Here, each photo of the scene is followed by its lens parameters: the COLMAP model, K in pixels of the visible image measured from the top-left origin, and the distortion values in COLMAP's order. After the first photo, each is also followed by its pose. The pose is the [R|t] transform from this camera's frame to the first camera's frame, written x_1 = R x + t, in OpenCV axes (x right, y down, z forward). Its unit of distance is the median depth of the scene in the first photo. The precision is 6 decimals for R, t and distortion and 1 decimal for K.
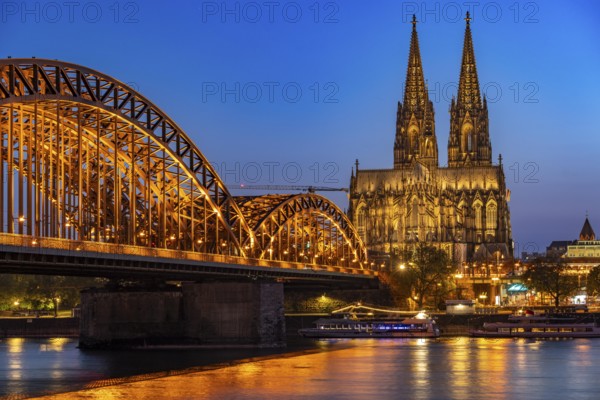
lens RADIAL K [[1473.5, 0, 300.0], [0, 1473.5, 200.0], [0, 0, 1]] dist [0.069335, 0.055509]
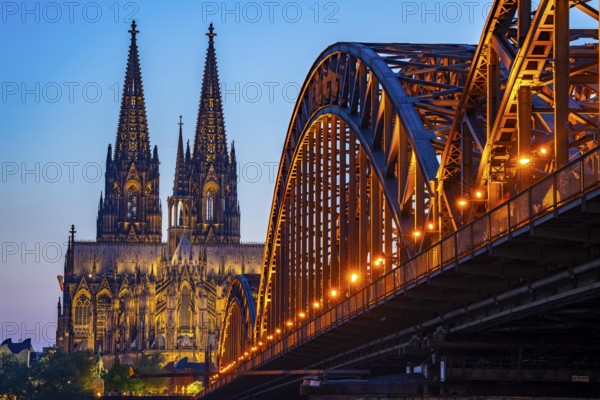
lens RADIAL K [[2035.3, 0, 300.5], [0, 2035.3, 129.2], [0, 0, 1]] dist [0.231037, 1.718862]
pose [[0.931925, 0.067557, 0.356303, -0.217528], [-0.038584, 0.995389, -0.087814, 0.007676], [-0.360593, 0.068088, 0.930235, 0.086164]]
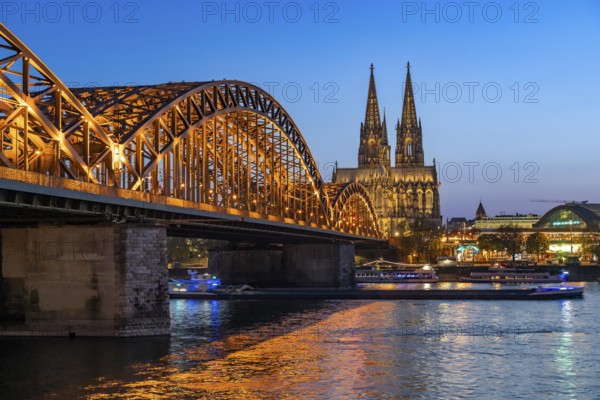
lens RADIAL K [[978.8, 0, 300.0], [0, 978.8, 200.0], [0, 0, 1]] dist [0.060037, 0.143838]
pose [[0.998197, 0.006480, 0.059672, -0.059572], [-0.007073, 0.999928, 0.009733, 0.002210], [-0.059604, -0.010137, 0.998171, 0.027972]]
